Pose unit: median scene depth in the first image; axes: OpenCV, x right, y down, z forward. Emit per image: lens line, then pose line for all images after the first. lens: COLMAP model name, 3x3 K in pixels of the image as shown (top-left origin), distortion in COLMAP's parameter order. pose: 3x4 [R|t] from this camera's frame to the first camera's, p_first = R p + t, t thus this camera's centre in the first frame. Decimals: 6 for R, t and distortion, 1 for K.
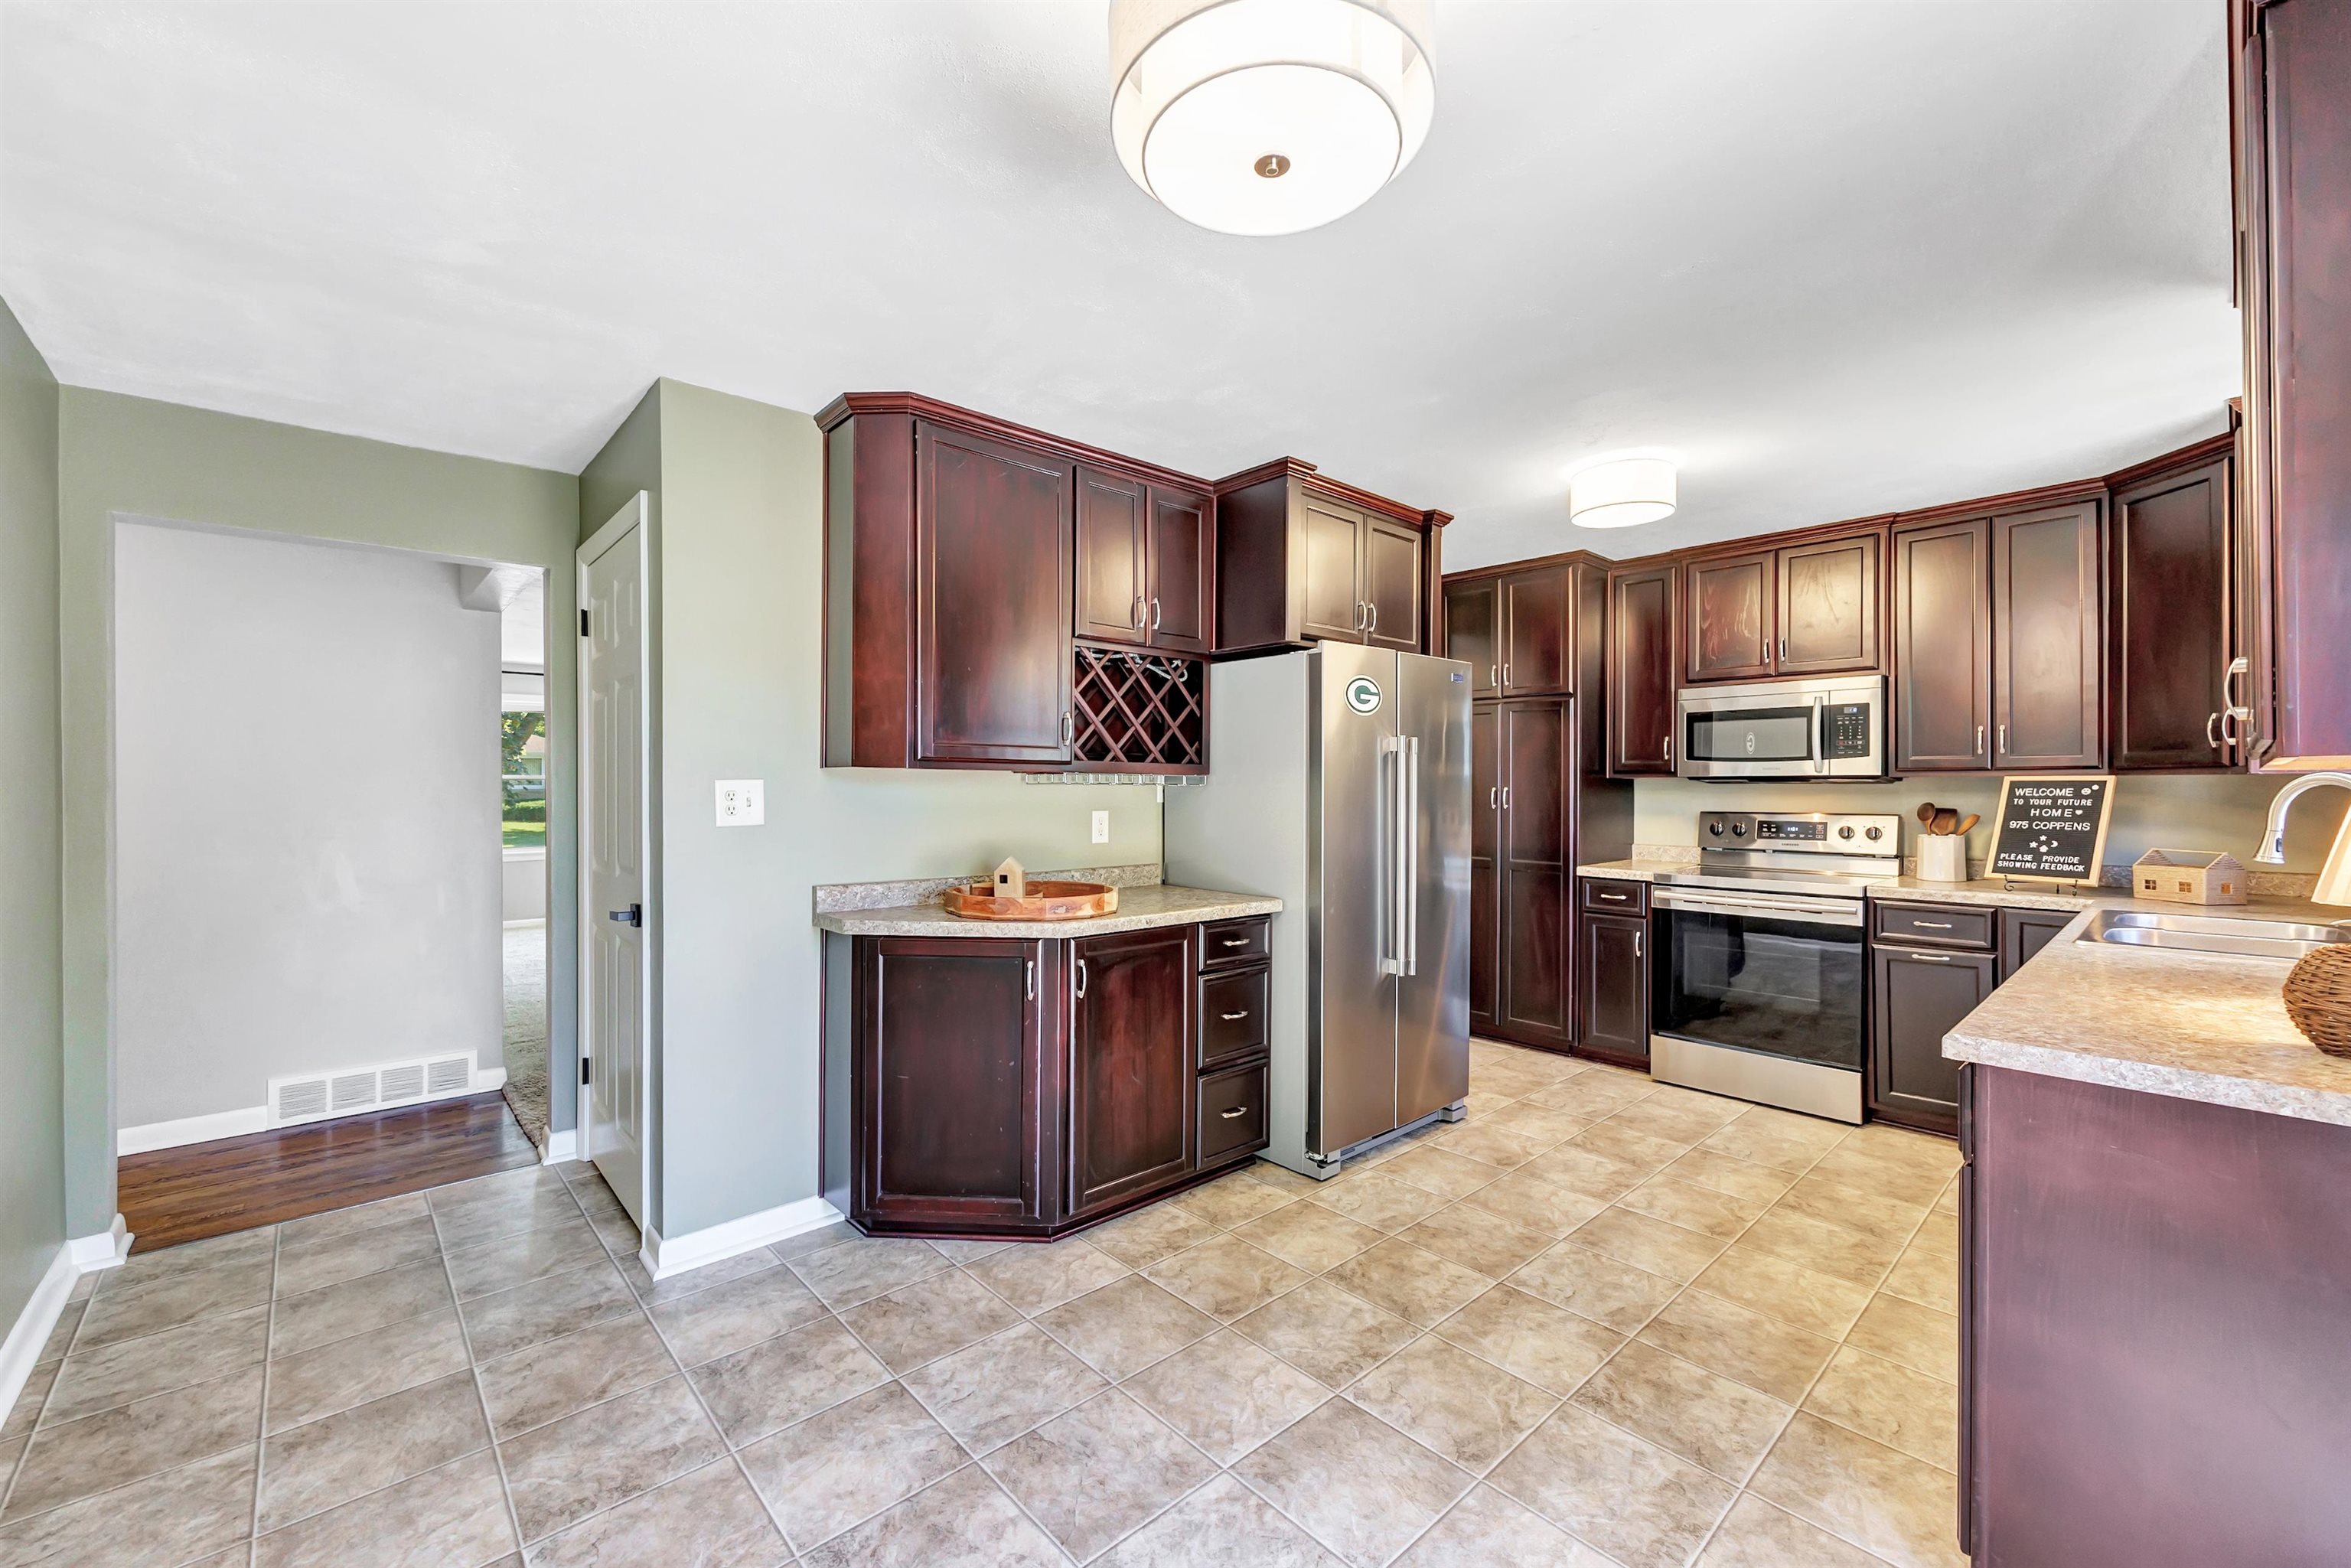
lens RADIAL K [[943.8, 0, 1148.7], [0, 943.8, 778.5], [0, 0, 1]] dist [-0.004547, 0.000701]
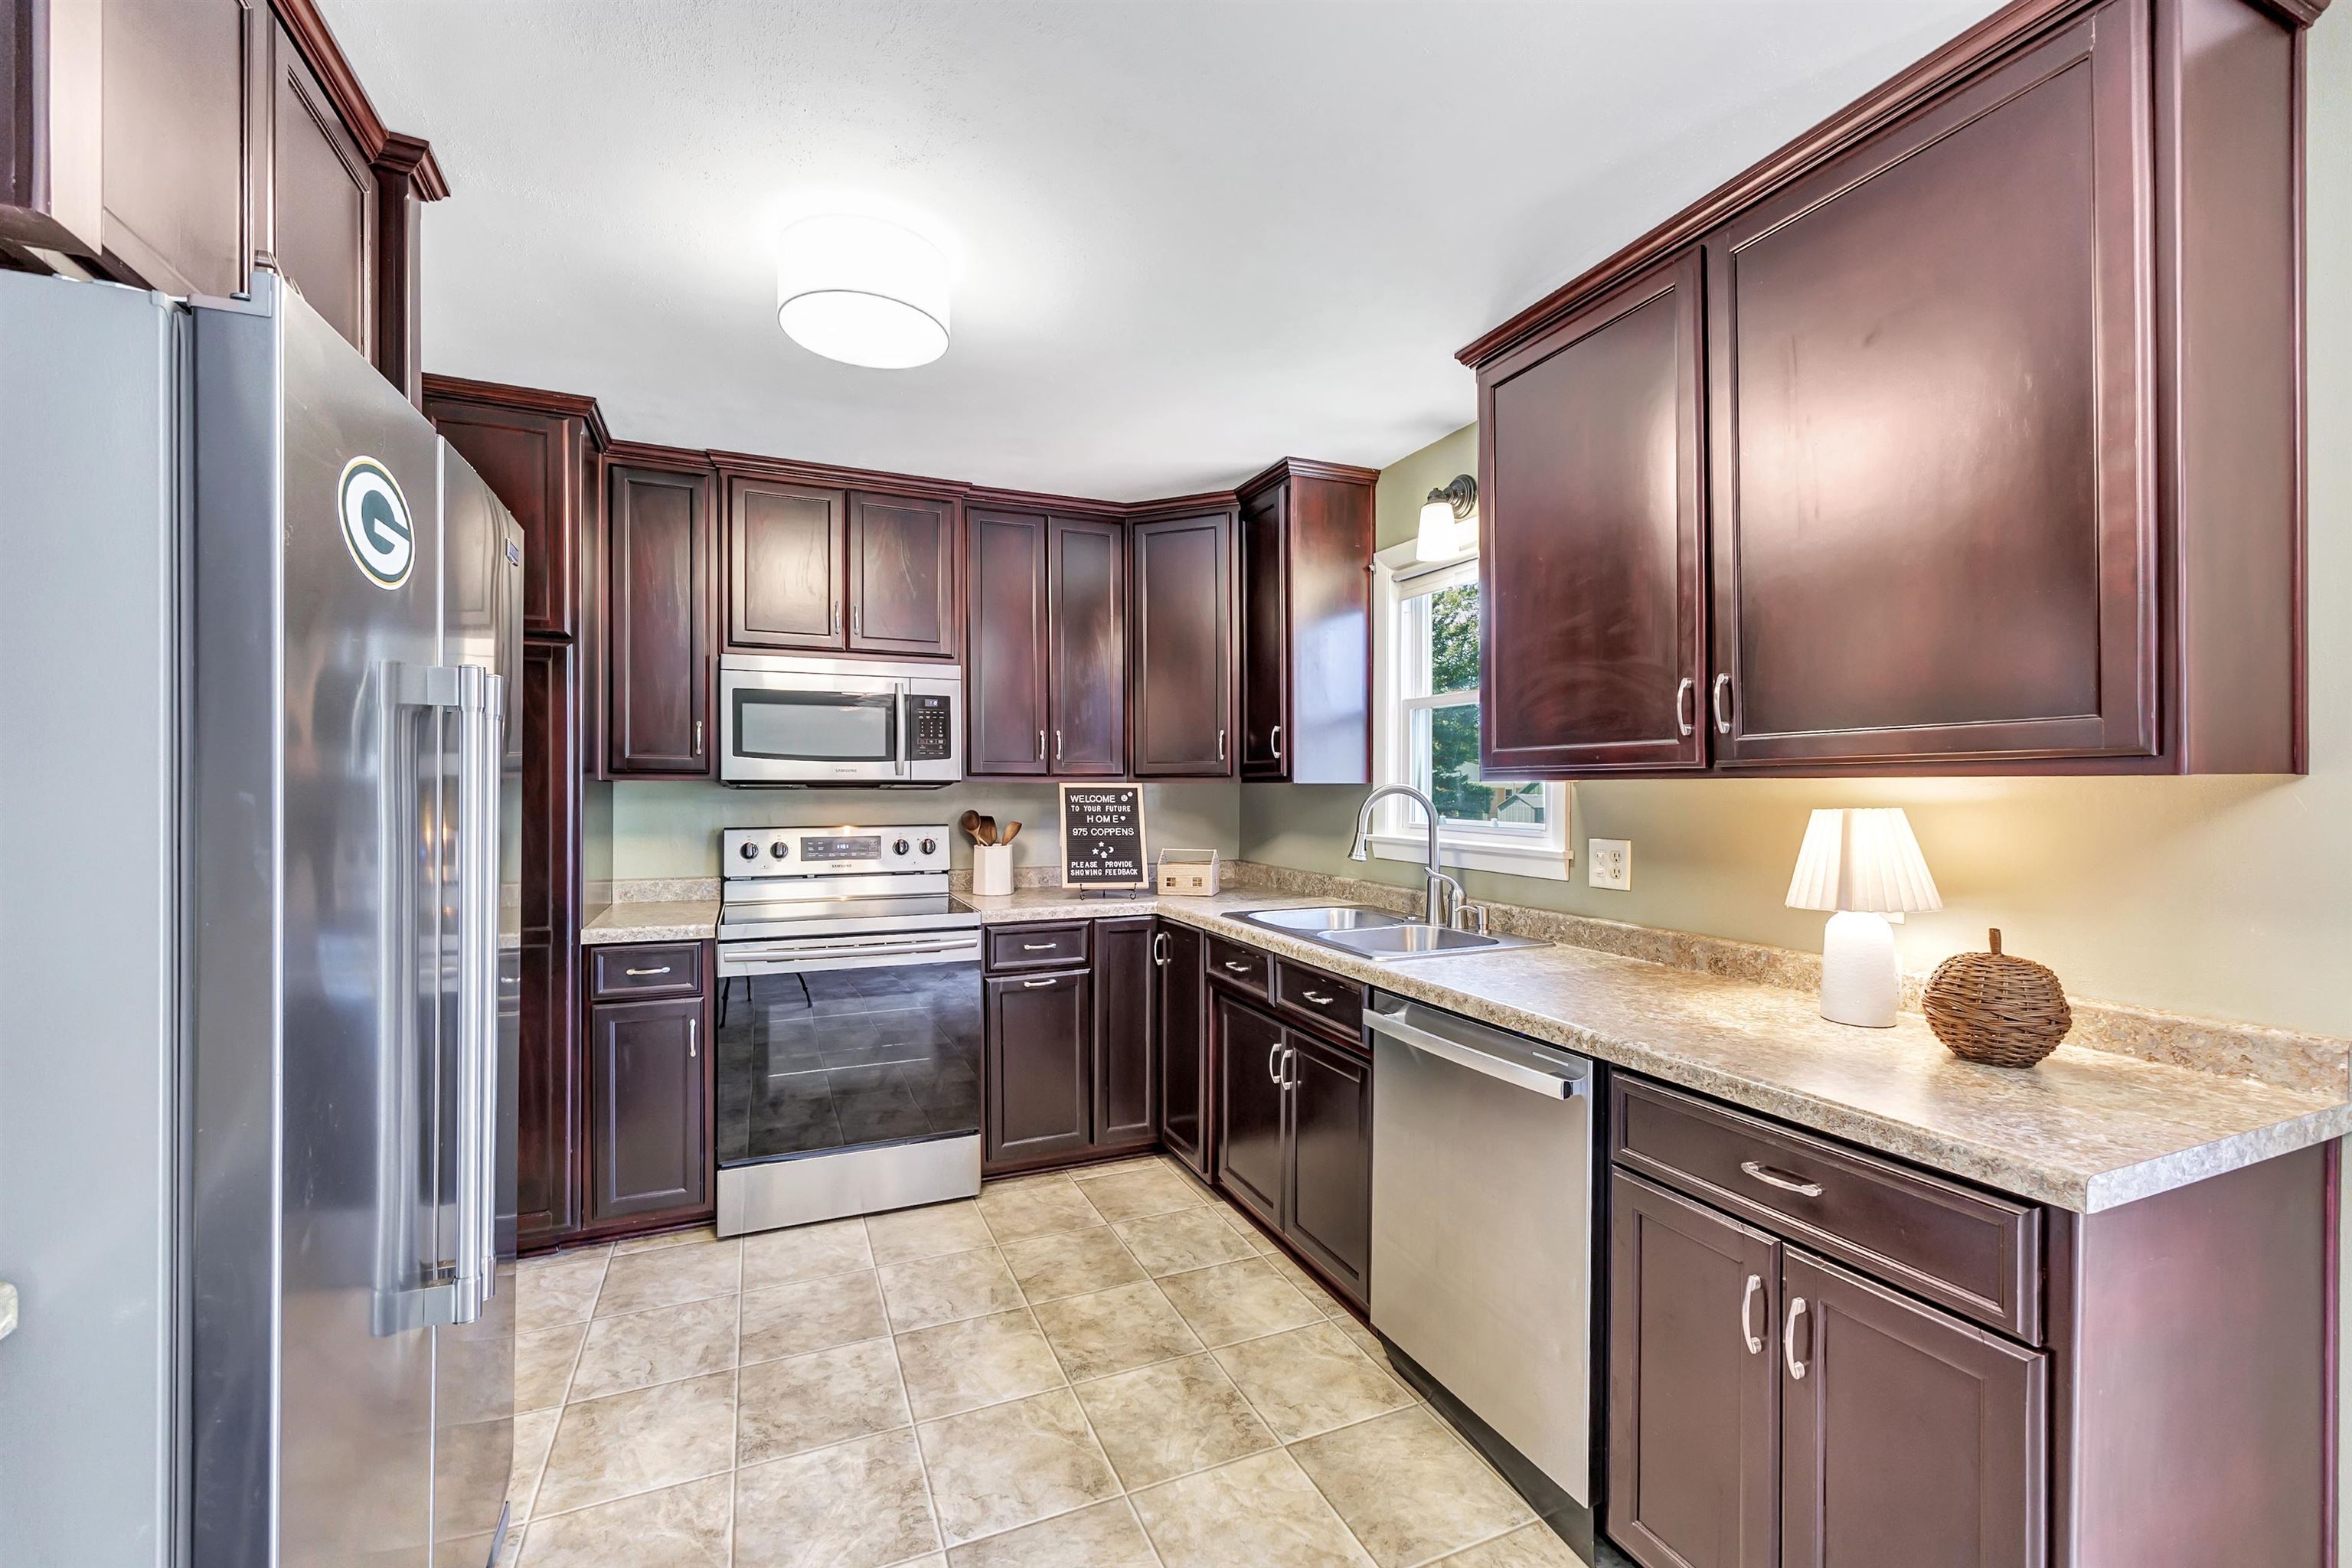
lens RADIAL K [[944.2, 0, 1171.5], [0, 944.2, 790.3], [0, 0, 1]] dist [-0.004547, 0.000701]
pose [[0.304461, -0.001595, 0.952523, 0.003398], [-0.008889, 0.999950, 0.004516, -0.000283], [-0.952483, -0.009842, 0.304432, 0.623670]]
